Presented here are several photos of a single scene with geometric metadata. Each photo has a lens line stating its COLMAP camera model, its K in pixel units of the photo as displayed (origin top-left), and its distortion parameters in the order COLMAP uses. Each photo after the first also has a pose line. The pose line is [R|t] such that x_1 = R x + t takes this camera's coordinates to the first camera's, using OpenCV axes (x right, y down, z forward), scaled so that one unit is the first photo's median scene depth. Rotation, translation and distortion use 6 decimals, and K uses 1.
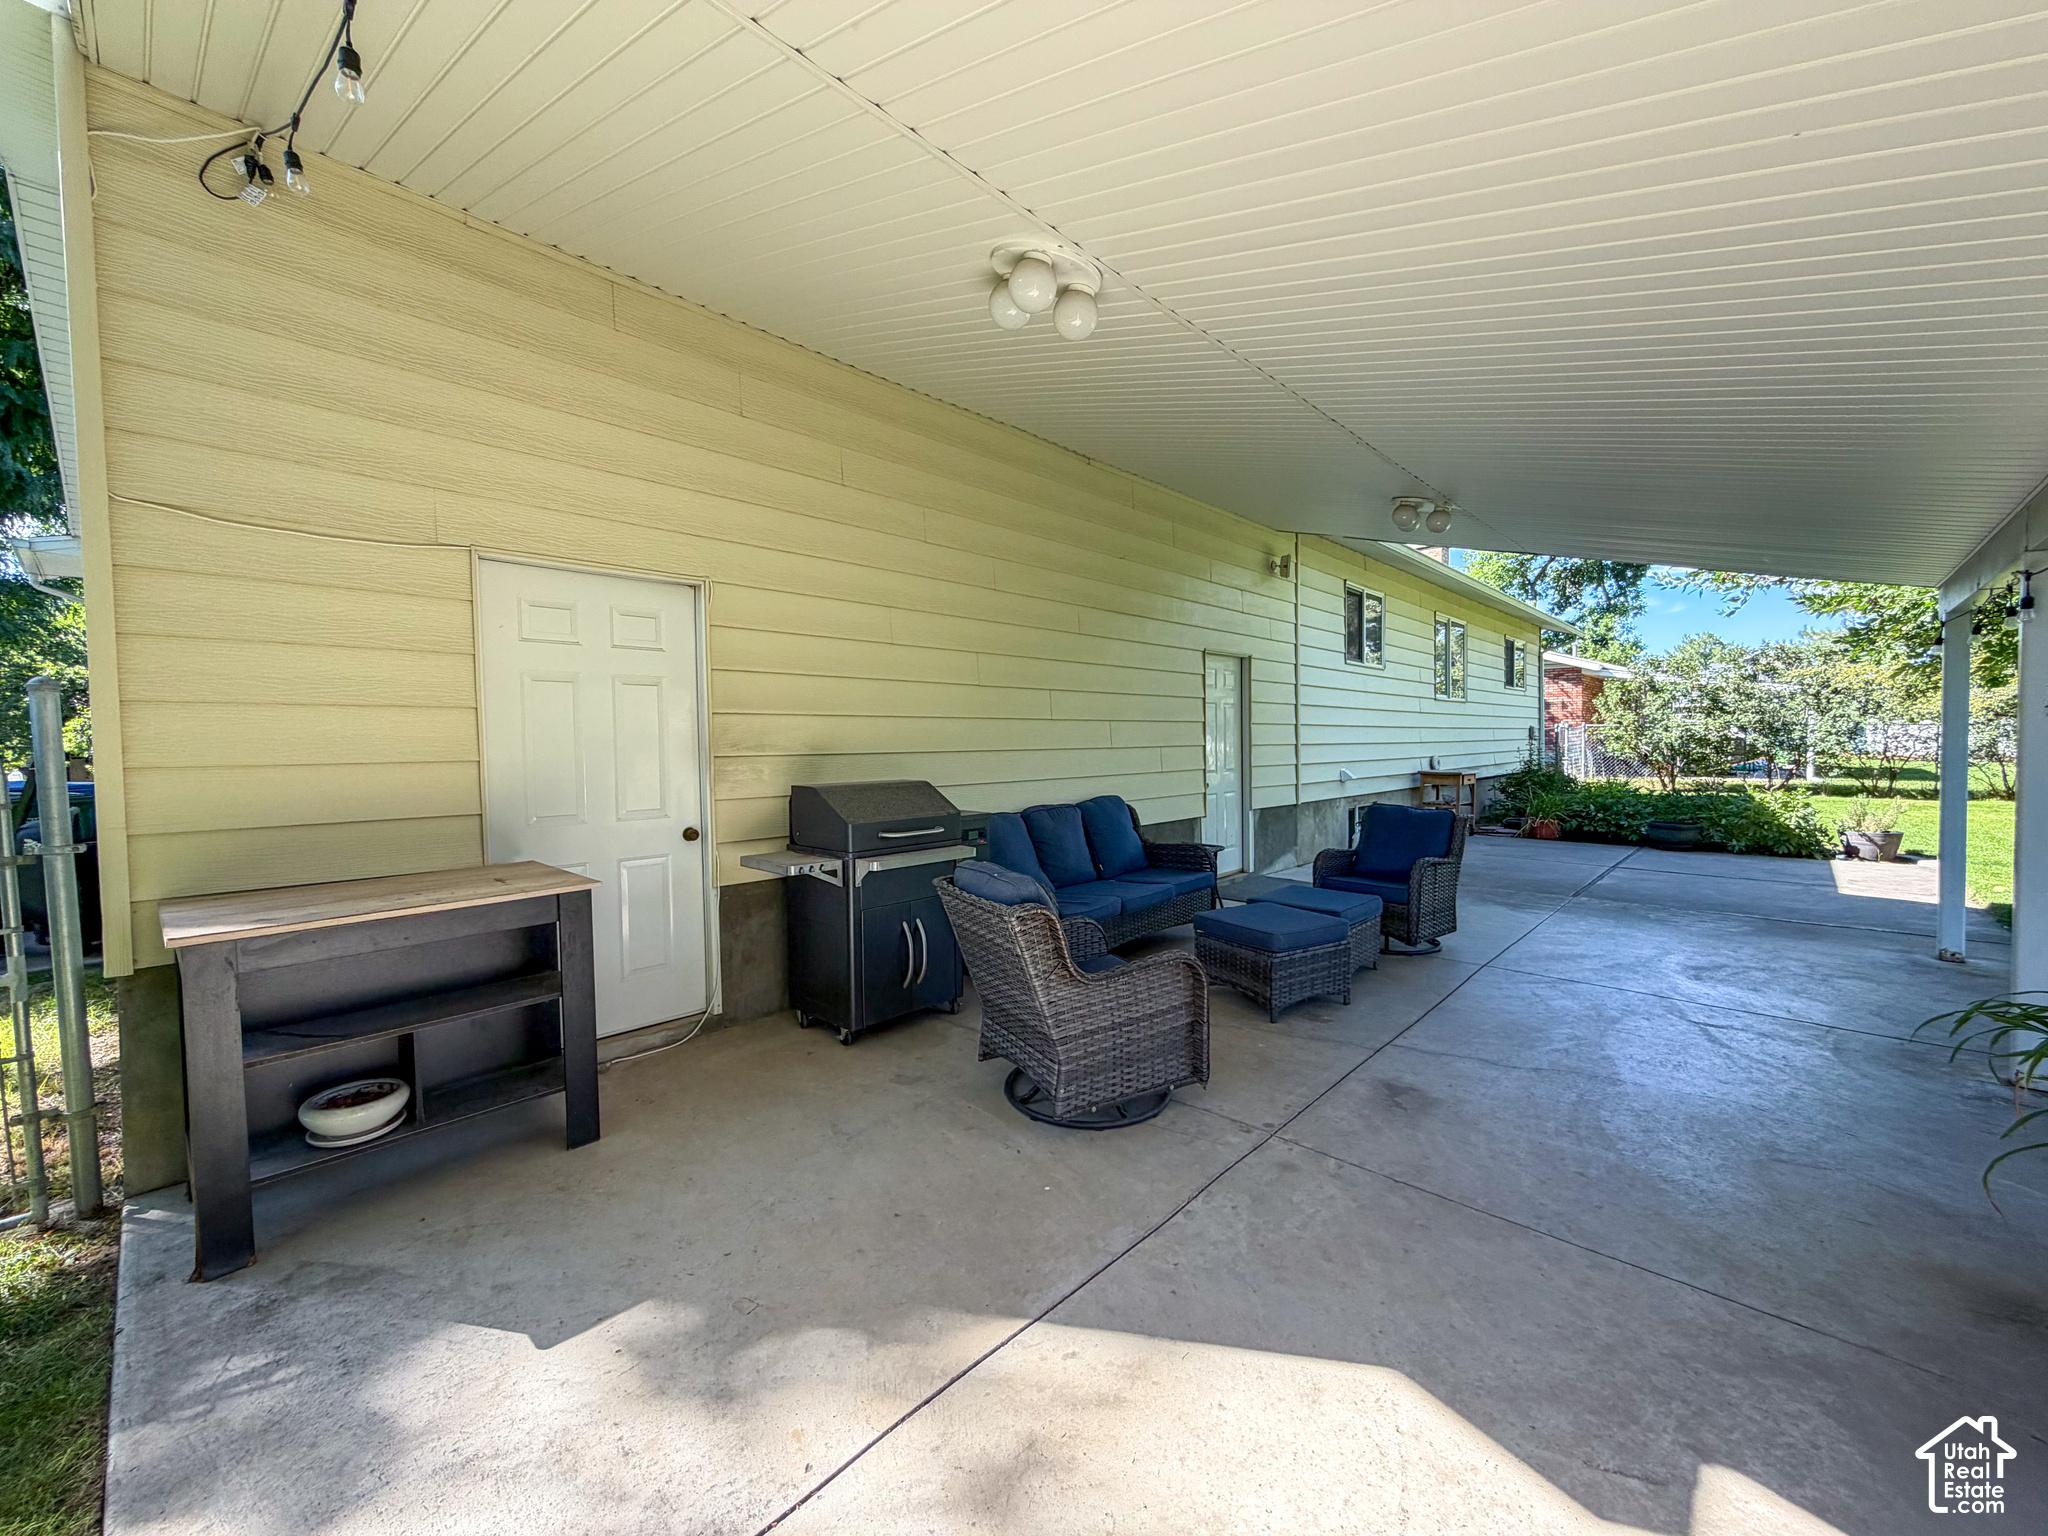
lens RADIAL K [[813.3, 0, 1024.0], [0, 813.3, 768.0], [0, 0, 1]] dist [-0.001291, 0.000415]
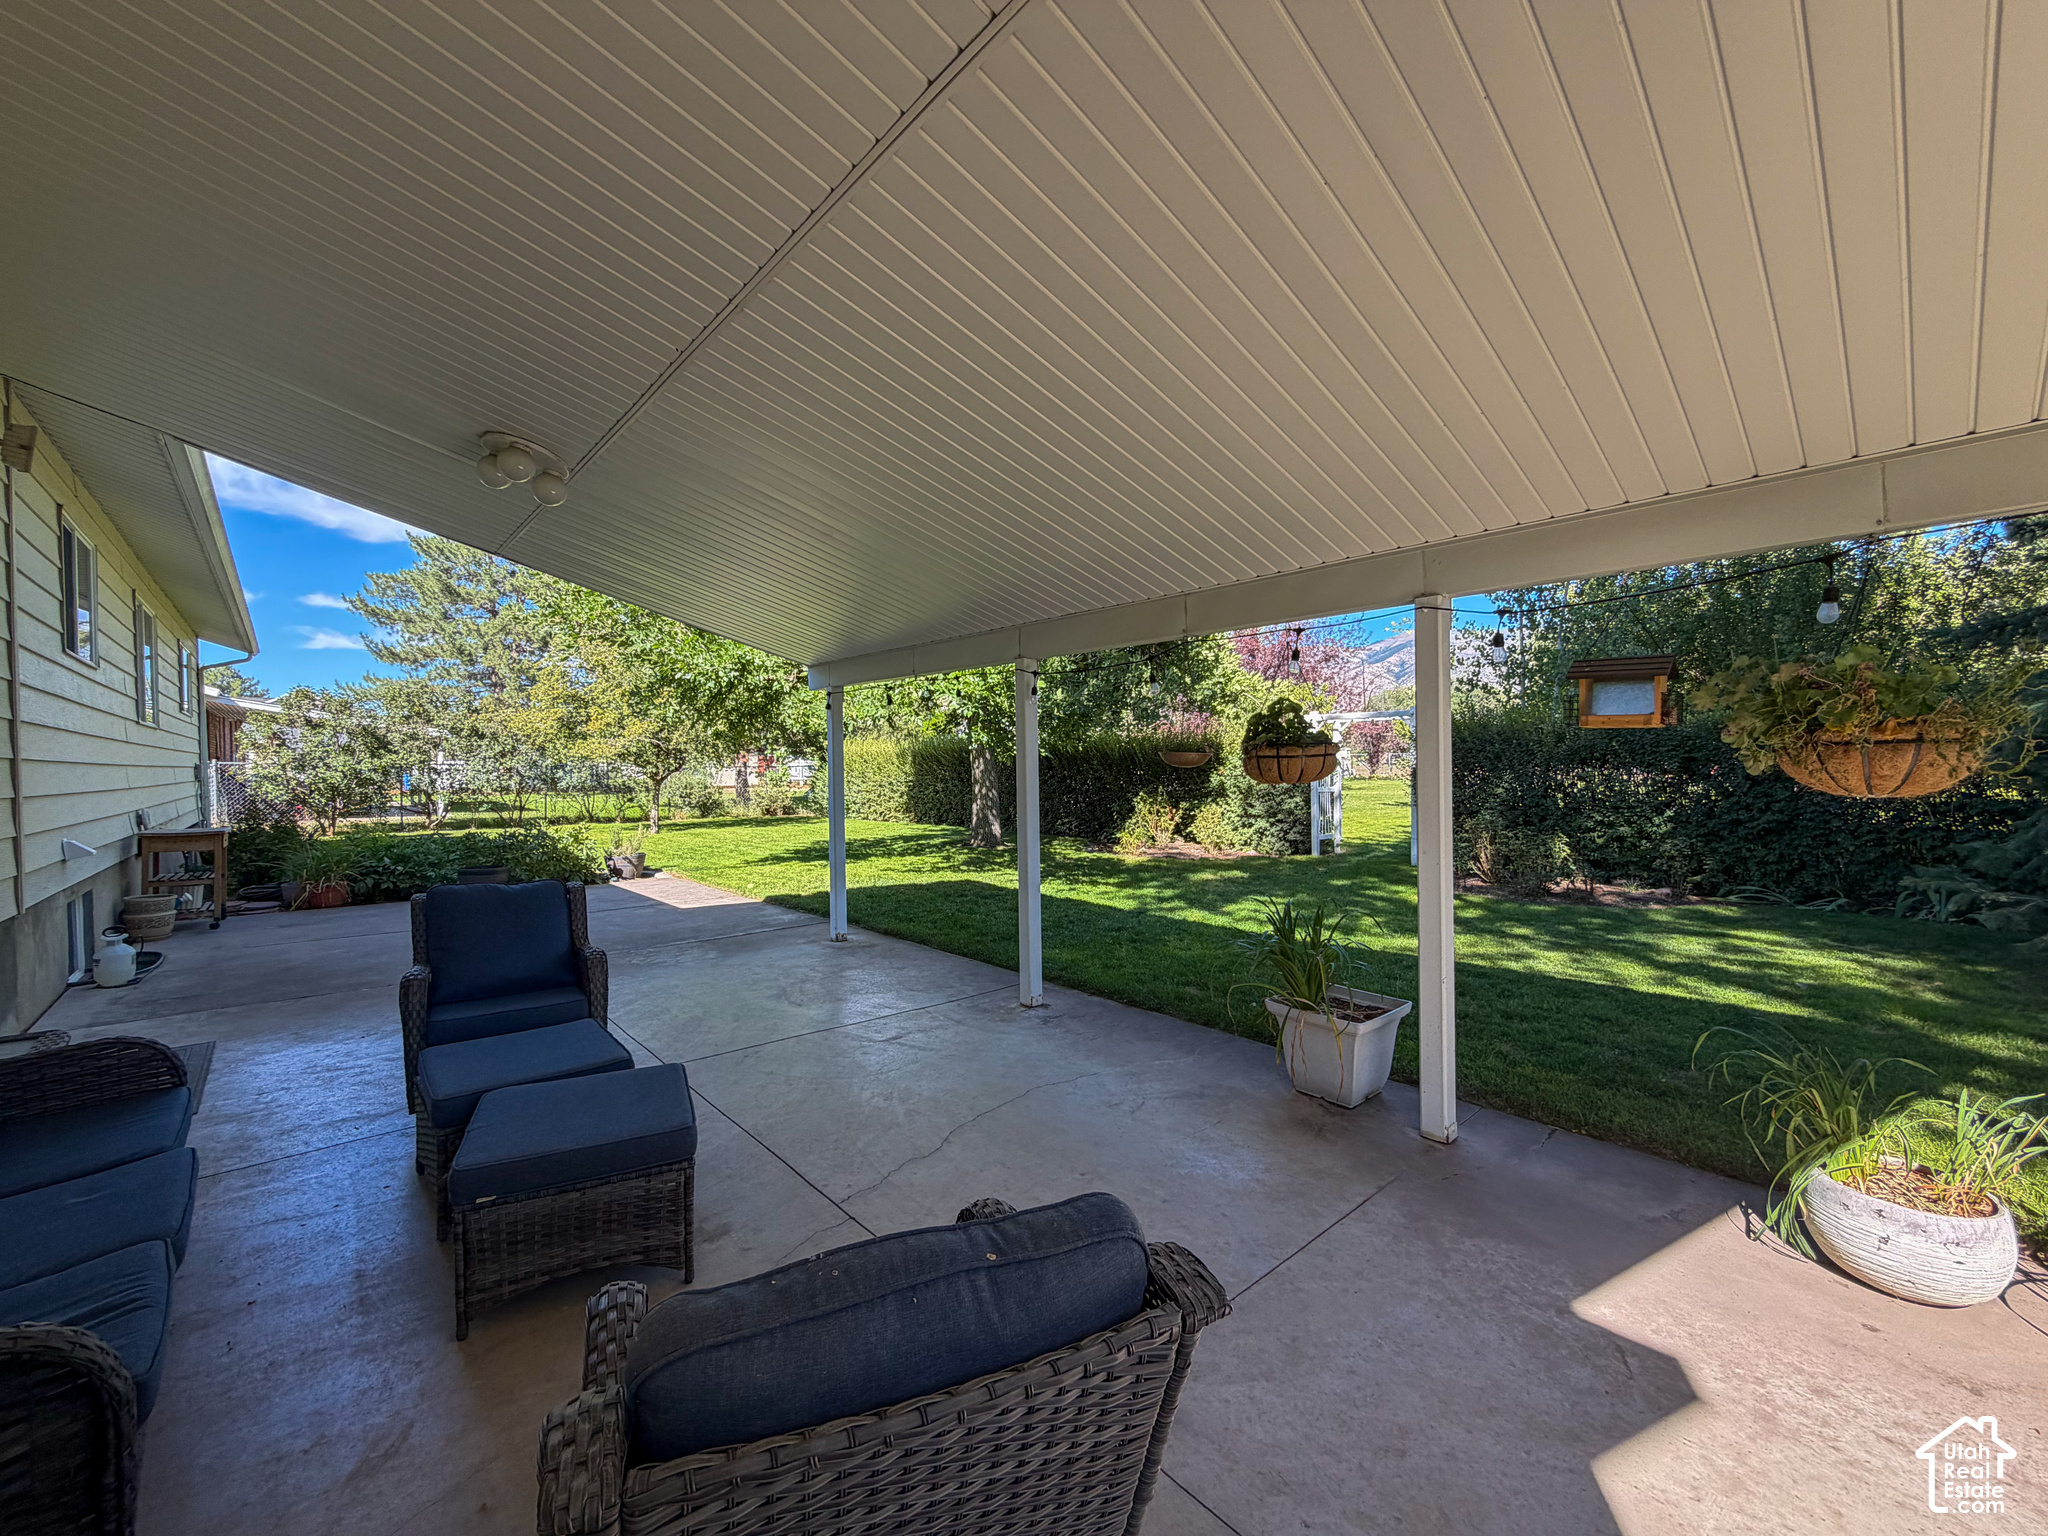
lens RADIAL K [[813.3, 0, 1024.0], [0, 813.3, 768.0], [0, 0, 1]] dist [-0.001291, 0.000415]
pose [[0.093324, 0.003484, 0.995630, -0.083778], [0.044084, 0.998999, -0.007628, -0.012110], [-0.994659, 0.044604, 0.093077, 0.243031]]
